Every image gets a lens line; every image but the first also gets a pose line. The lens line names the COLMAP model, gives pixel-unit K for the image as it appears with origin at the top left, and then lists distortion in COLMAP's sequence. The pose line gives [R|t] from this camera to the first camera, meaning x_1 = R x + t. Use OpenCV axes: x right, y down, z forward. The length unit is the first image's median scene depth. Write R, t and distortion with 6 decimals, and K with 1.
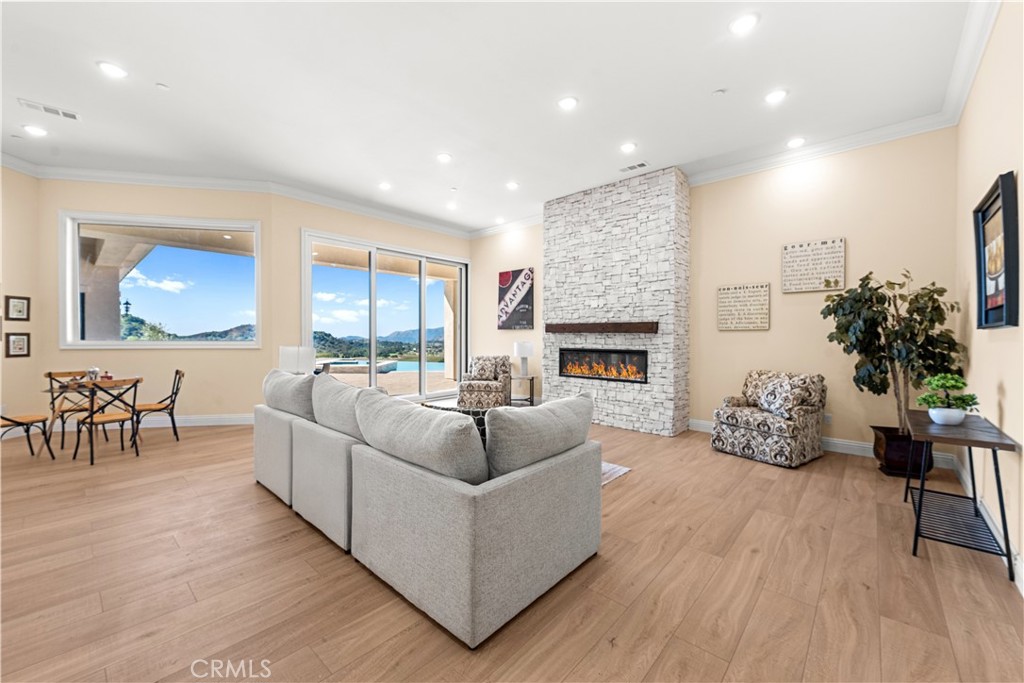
lens RADIAL K [[402.0, 0, 509.1], [0, 402.0, 339.6], [0, 0, 1]] dist [0.020521, -0.000120]
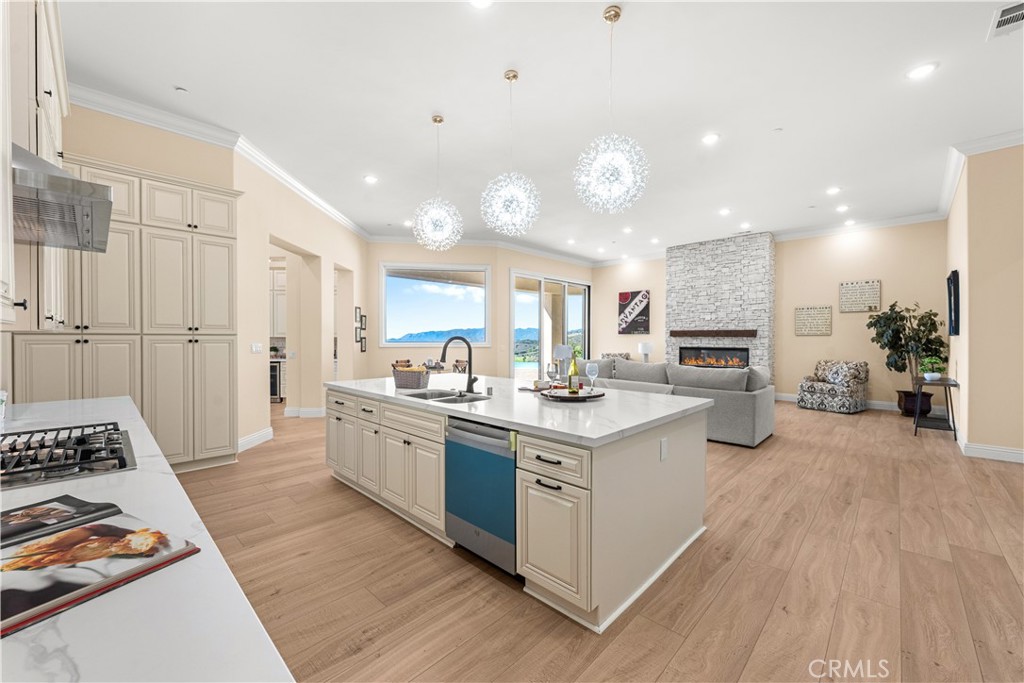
lens RADIAL K [[402.0, 0, 513.6], [0, 402.0, 343.4], [0, 0, 1]] dist [0.020521, -0.000120]
pose [[0.999746, -0.001935, -0.022442, -0.618586], [0.002079, 0.999977, 0.006381, -0.003614], [0.022429, -0.006426, 0.999728, -0.684519]]
